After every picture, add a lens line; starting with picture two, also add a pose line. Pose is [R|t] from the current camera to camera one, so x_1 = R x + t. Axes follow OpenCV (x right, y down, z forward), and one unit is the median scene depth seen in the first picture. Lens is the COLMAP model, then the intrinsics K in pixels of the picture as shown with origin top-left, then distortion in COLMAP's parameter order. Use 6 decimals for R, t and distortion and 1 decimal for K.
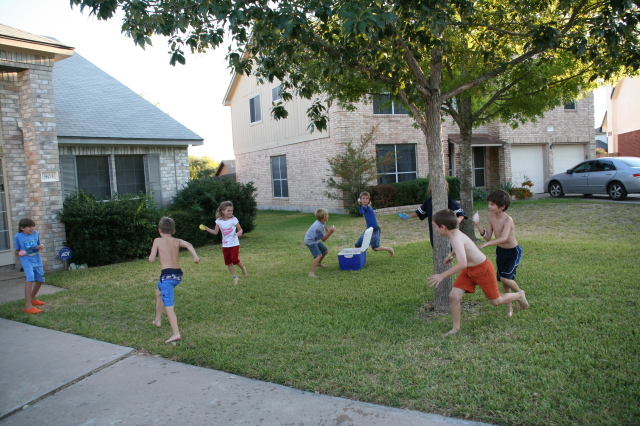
lens RADIAL K [[535.8, 0, 315.7], [0, 535.8, 213.5], [0, 0, 1]] dist [-0.161443, 0.173592]
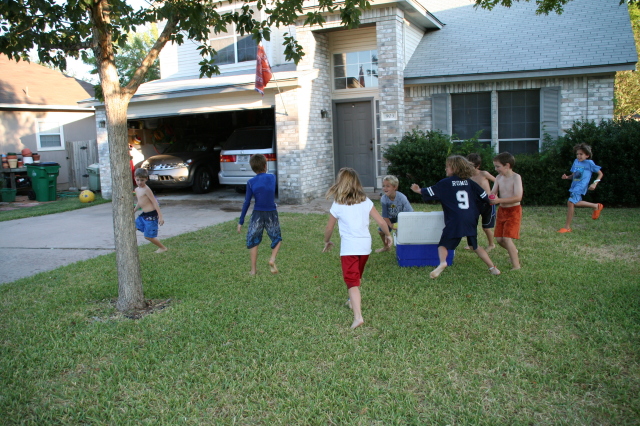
lens RADIAL K [[535.8, 0, 315.7], [0, 535.8, 213.5], [0, 0, 1]] dist [-0.161443, 0.173592]
pose [[0.157455, 0.195323, -0.968017, 0.459488], [-0.040373, 0.980698, 0.191314, -0.058101], [0.986701, 0.008959, 0.162301, 0.491690]]
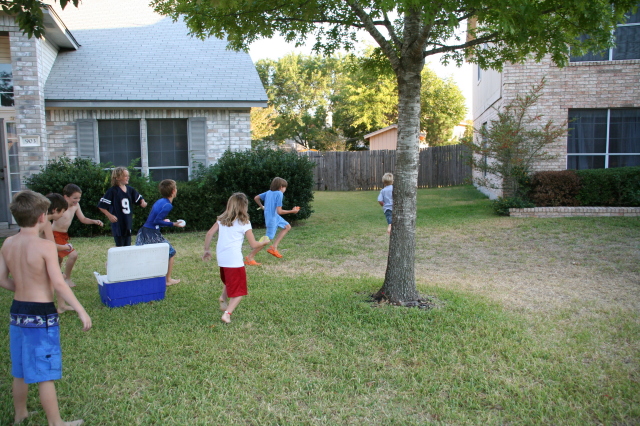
lens RADIAL K [[538.1, 0, 315.9], [0, 538.1, 211.9], [0, 0, 1]] dist [-0.162793, 0.182363]
pose [[0.770969, 0.118787, -0.625697, 0.408839], [-0.078501, 0.992685, 0.091732, -0.052966], [0.632016, -0.021605, 0.774654, 0.427220]]
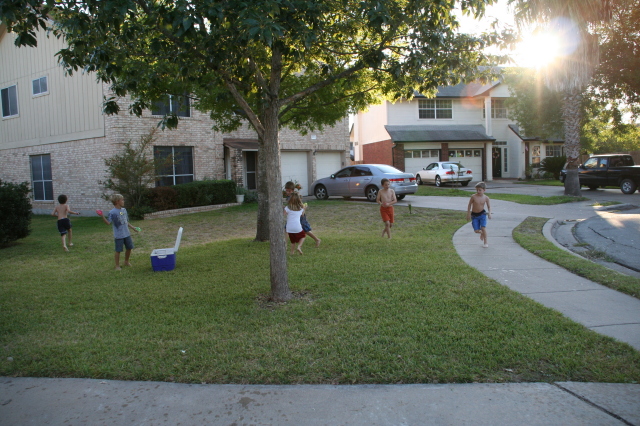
lens RADIAL K [[537.2, 0, 315.4], [0, 537.2, 212.9], [0, 0, 1]] dist [-0.161606, 0.178436]
pose [[0.896577, -0.009313, 0.442790, -0.074634], [0.013338, 0.999893, -0.005977, 0.005175], [-0.442687, 0.011265, 0.896606, -0.005301]]
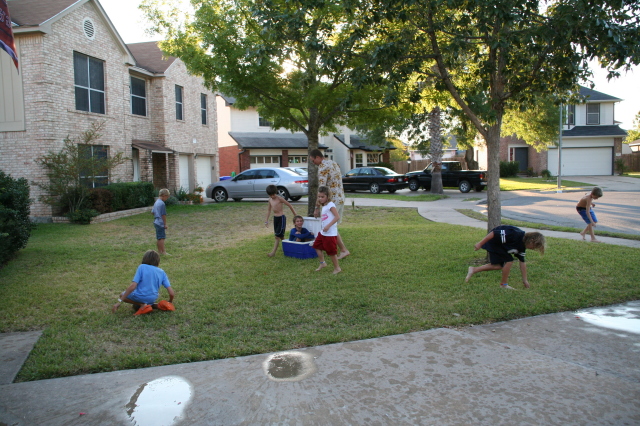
lens RADIAL K [[537.2, 0, 315.4], [0, 537.2, 212.9], [0, 0, 1]] dist [-0.161606, 0.178436]
pose [[0.608288, -0.022188, 0.793406, -0.481401], [0.048561, 0.998777, -0.009299, 0.018655], [-0.792229, 0.044185, 0.608622, 0.225803]]
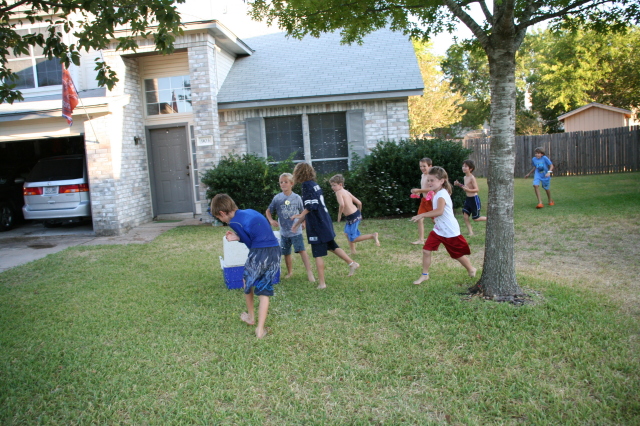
lens RADIAL K [[535.8, 0, 315.7], [0, 535.8, 213.5], [0, 0, 1]] dist [-0.161443, 0.173592]
pose [[0.482934, 0.132378, -0.865593, 0.463178], [-0.027389, 0.990307, 0.136170, -0.058548], [0.875229, -0.042053, 0.481878, 0.484591]]
